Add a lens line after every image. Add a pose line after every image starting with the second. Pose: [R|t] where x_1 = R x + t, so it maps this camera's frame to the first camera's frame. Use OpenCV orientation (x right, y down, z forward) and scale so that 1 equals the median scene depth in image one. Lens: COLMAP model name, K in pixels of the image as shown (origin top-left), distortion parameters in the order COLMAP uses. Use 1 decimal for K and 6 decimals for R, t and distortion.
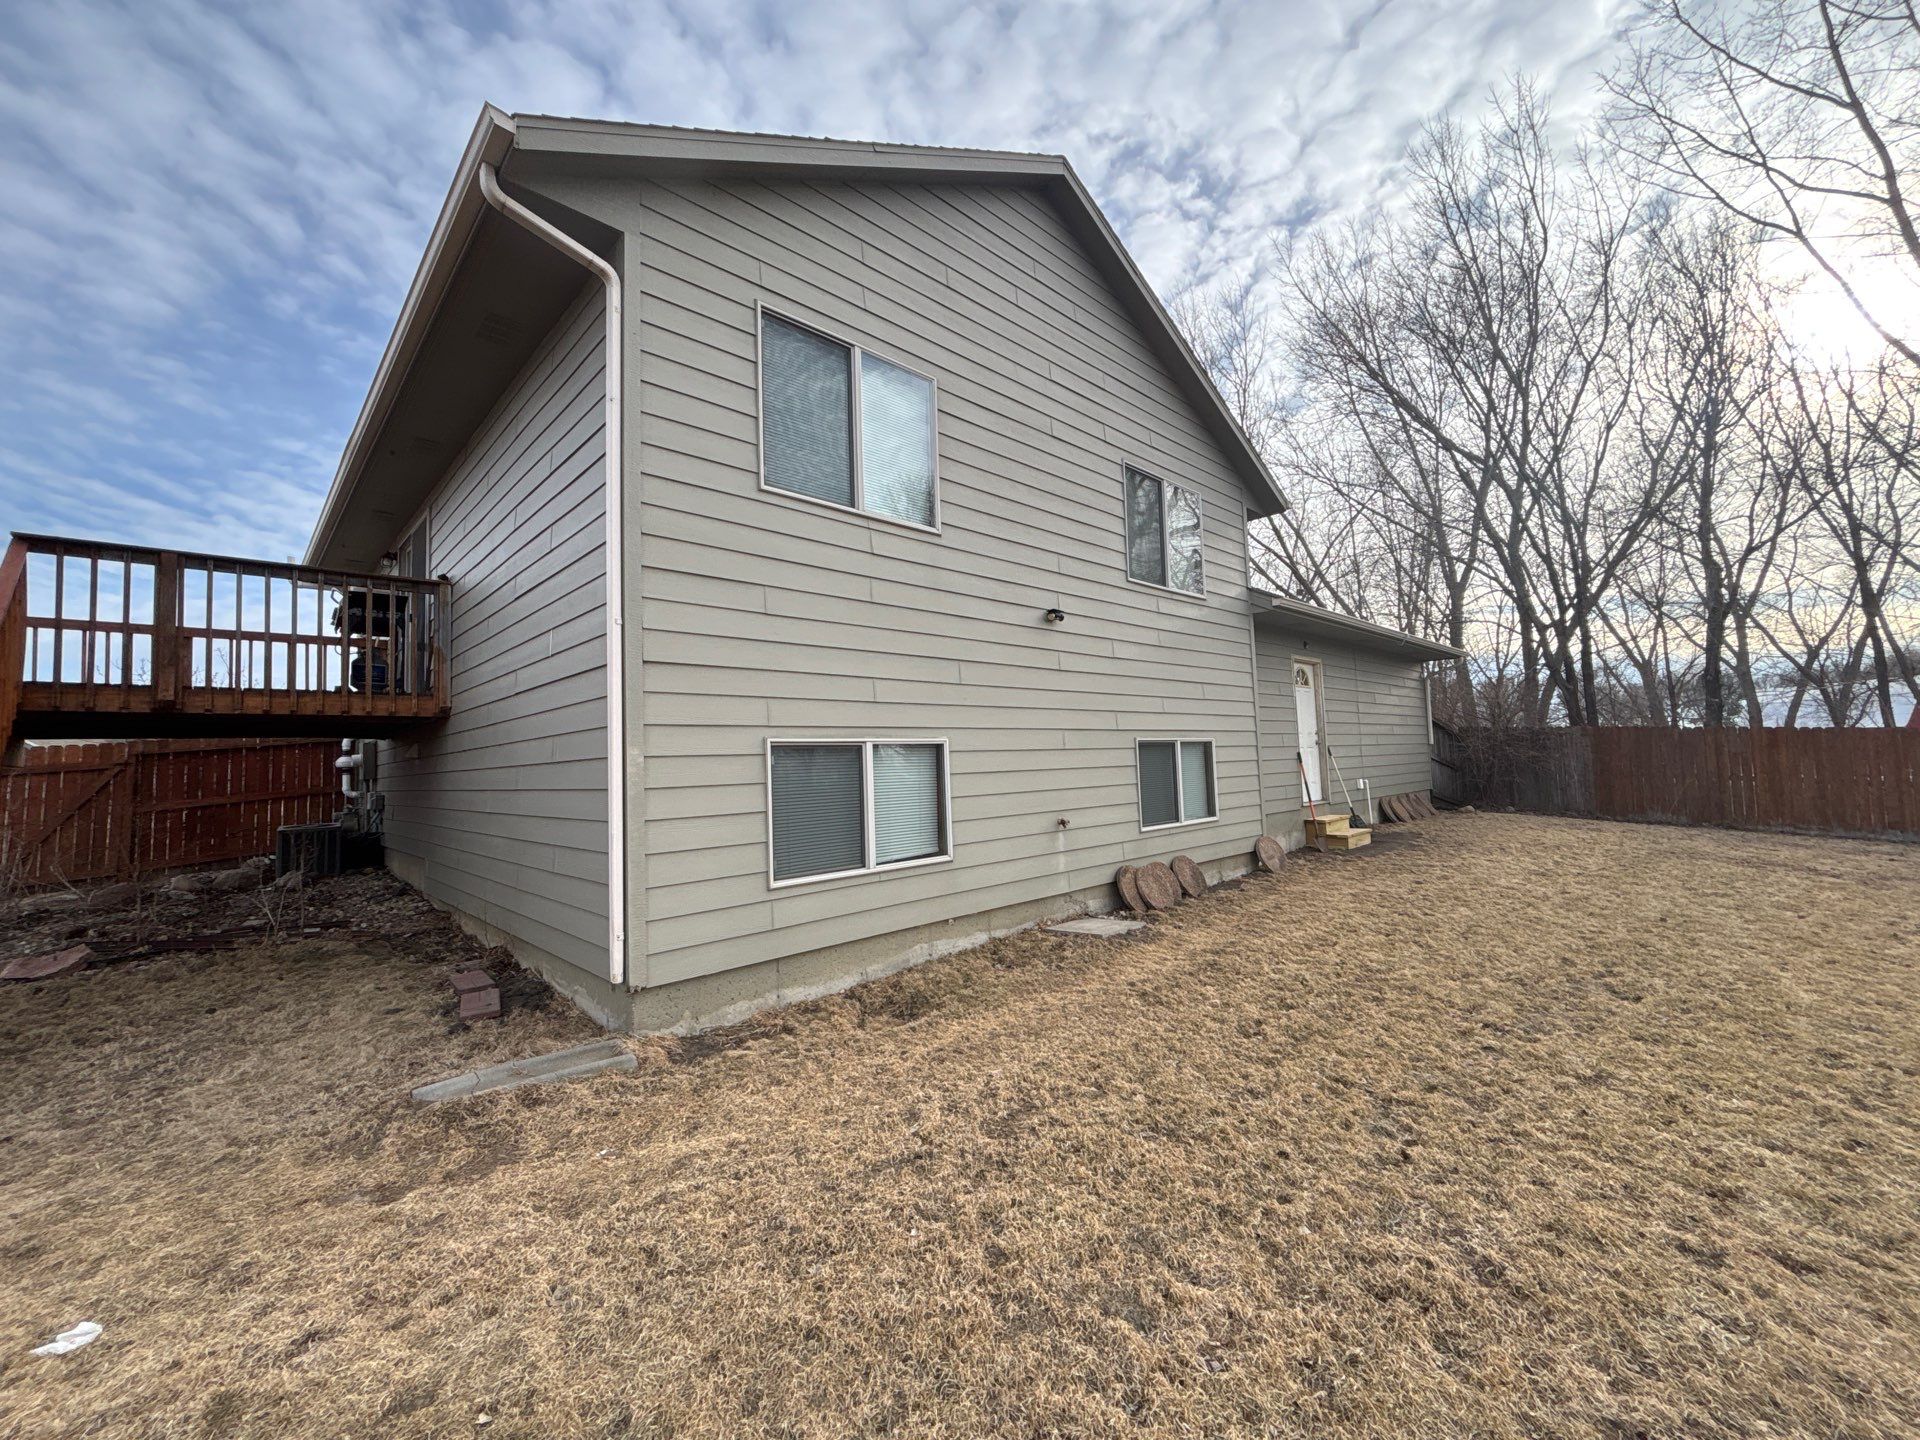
lens RADIAL K [[774.5, 0, 960.0], [0, 774.5, 720.0], [0, 0, 1]] dist [-0.002565, 0.000341]
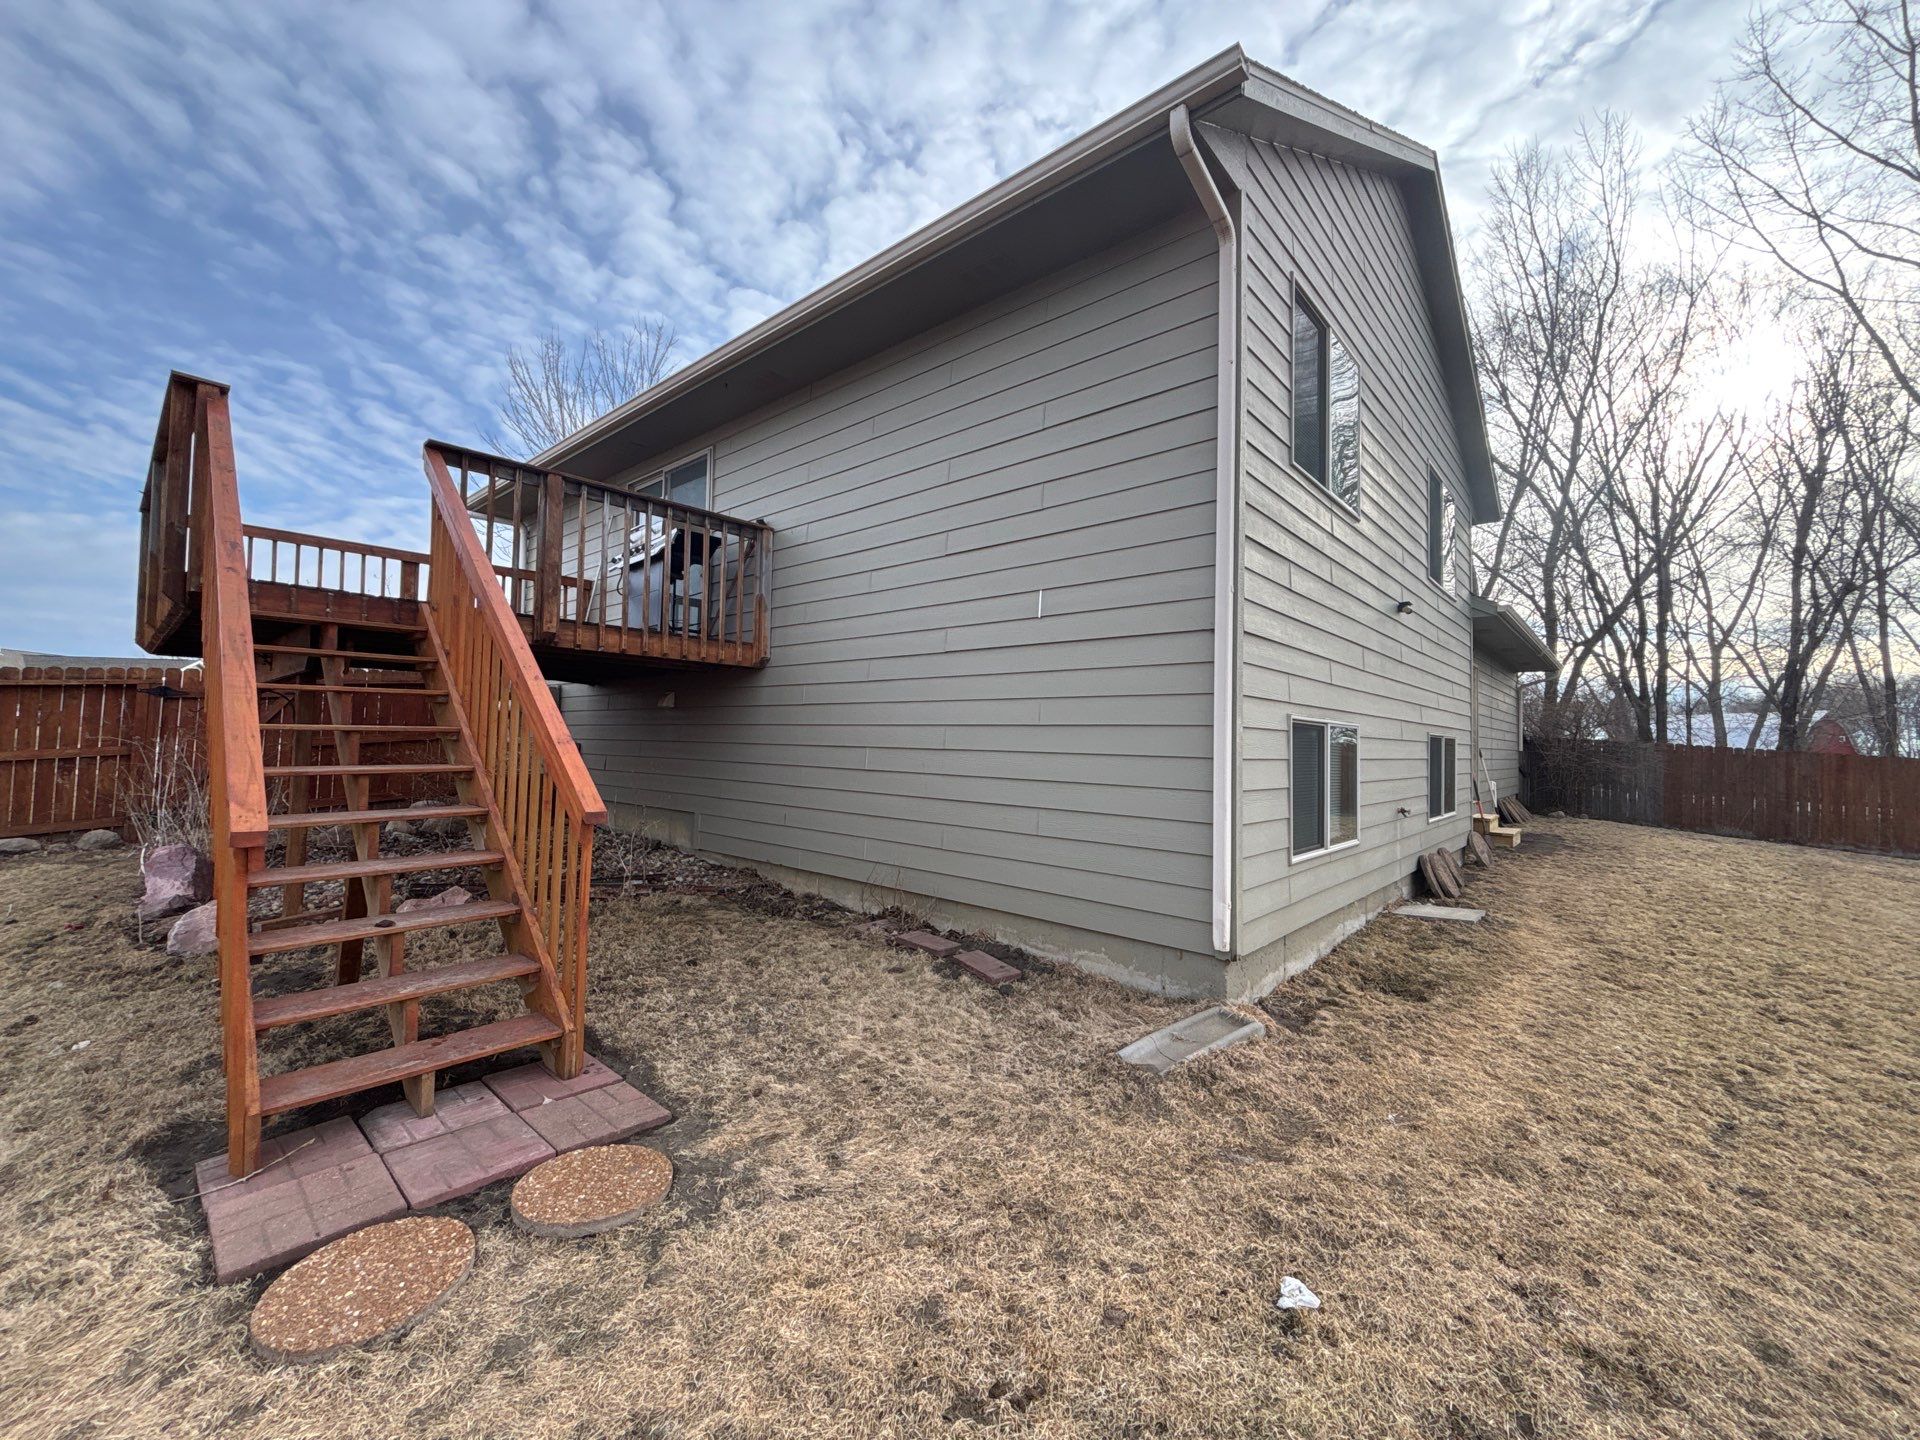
lens RADIAL K [[774.5, 0, 960.0], [0, 774.5, 720.0], [0, 0, 1]] dist [-0.002565, 0.000341]
pose [[0.995288, 0.060375, 0.075868, -0.753276], [-0.062499, 0.997708, 0.025943, 0.031504], [-0.074128, -0.030563, 0.996780, 0.029798]]
